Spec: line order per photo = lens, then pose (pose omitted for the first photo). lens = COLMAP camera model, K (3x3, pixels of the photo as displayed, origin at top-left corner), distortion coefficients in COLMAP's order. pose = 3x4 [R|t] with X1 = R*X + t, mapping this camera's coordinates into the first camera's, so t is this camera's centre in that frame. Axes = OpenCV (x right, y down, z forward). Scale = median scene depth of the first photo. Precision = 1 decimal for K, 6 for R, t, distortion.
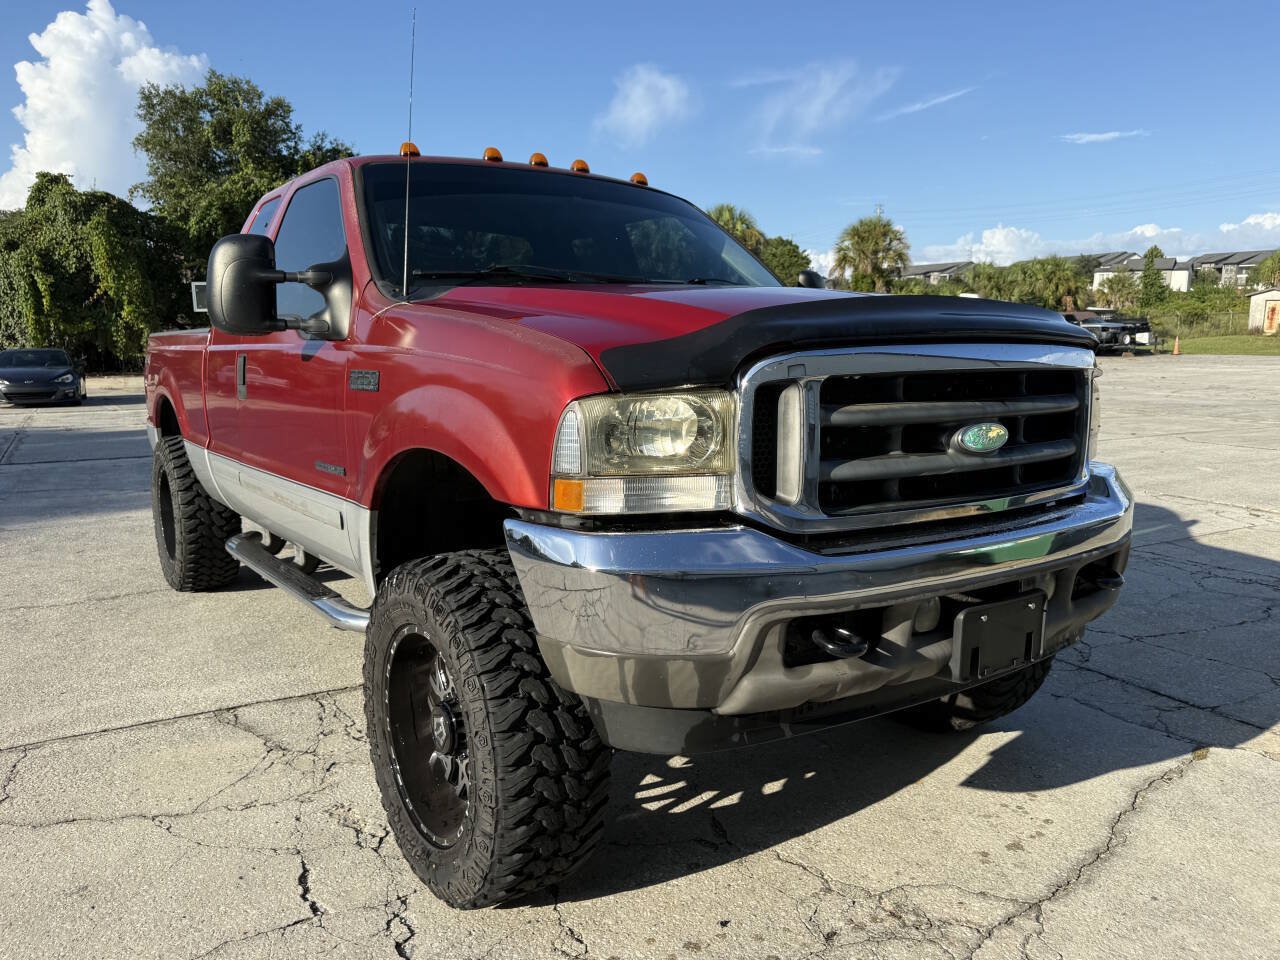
lens RADIAL K [[961.4, 0, 641.0], [0, 961.4, 479.2], [0, 0, 1]] dist [0.049140, -0.063137]
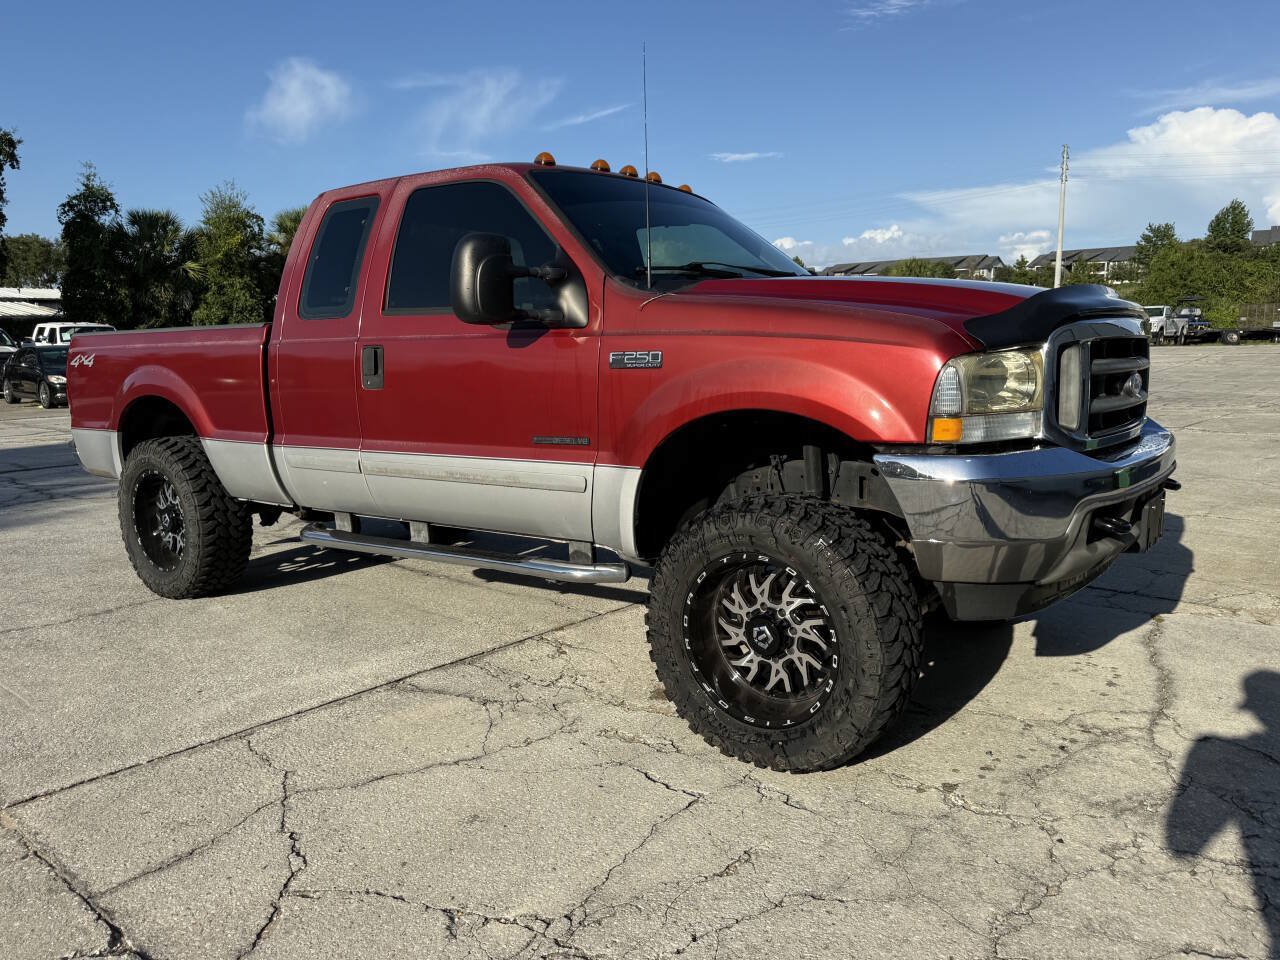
lens RADIAL K [[953.7, 0, 640.0], [0, 953.7, 480.0], [0, 0, 1]] dist [0.077465, -0.108395]
pose [[0.948854, -0.059456, 0.310067, -0.351889], [0.060317, 0.998156, 0.006820, 0.019978], [-0.309901, 0.012231, 0.950690, -0.056717]]
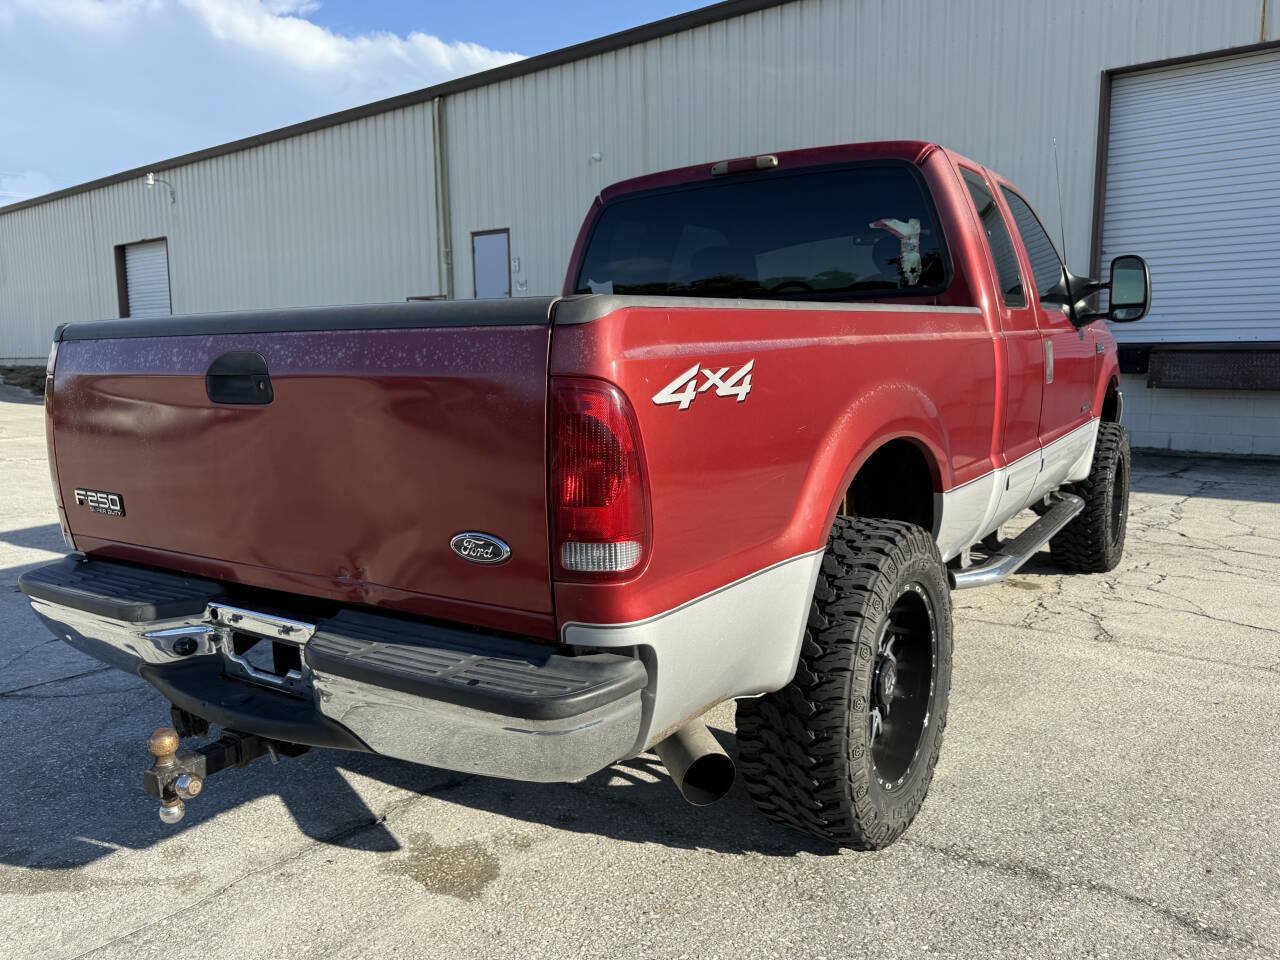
lens RADIAL K [[975.4, 0, 640.0], [0, 975.4, 480.0], [0, 0, 1]] dist [0.006220, -0.009098]
pose [[-0.362264, -0.120887, 0.924203, -0.936238], [0.150611, 0.970931, 0.186035, -0.183655], [-0.919826, 0.206589, -0.333527, 1.347952]]
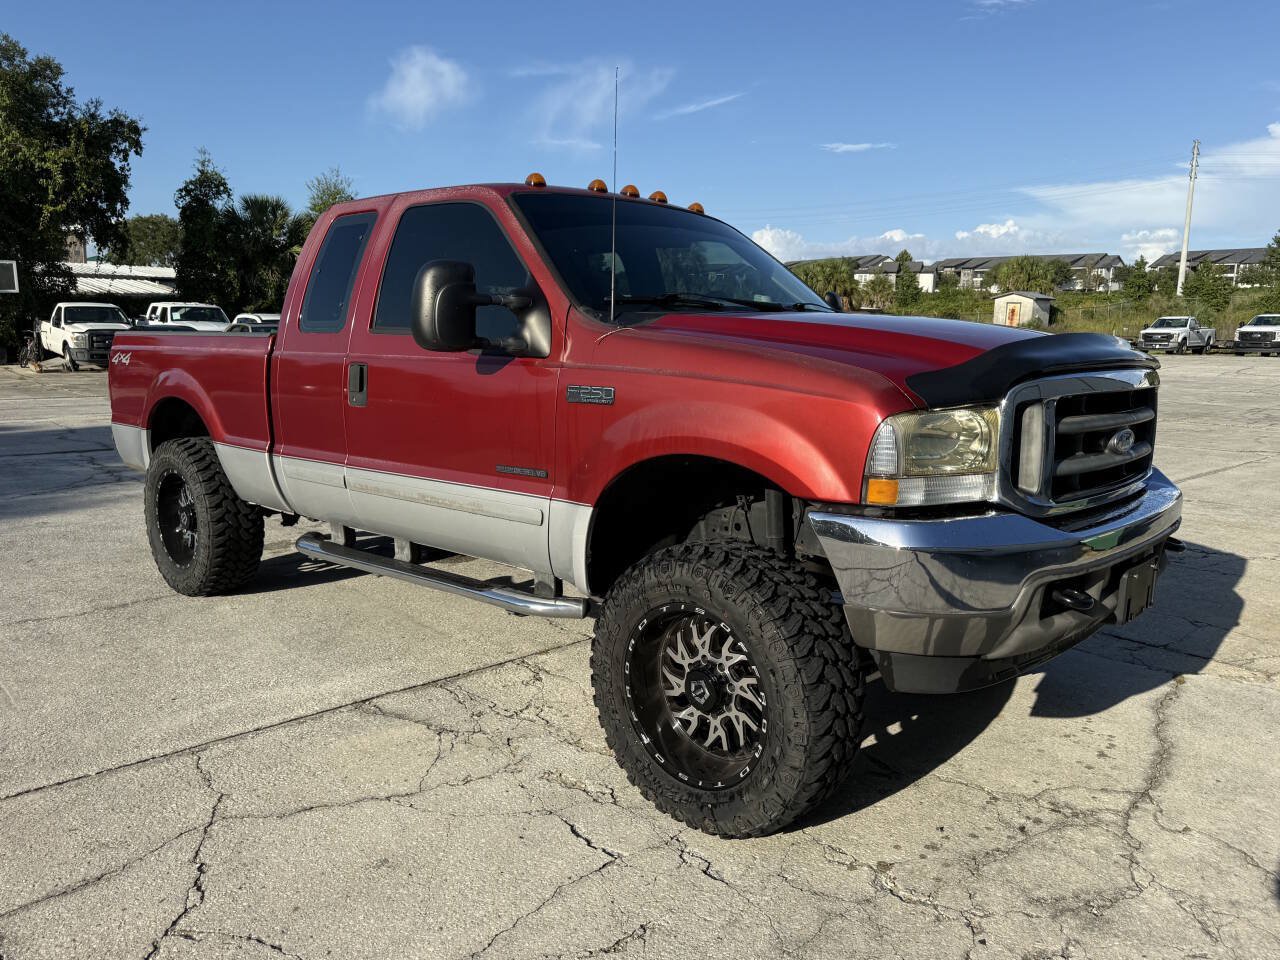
lens RADIAL K [[957.1, 0, 646.8], [0, 957.1, 469.5], [0, 0, 1]] dist [0.055984, -0.069844]
pose [[0.974816, -0.017984, 0.222286, -0.256341], [0.017741, 0.999838, 0.003091, -0.008469], [-0.222306, 0.000931, 0.974977, -0.063600]]
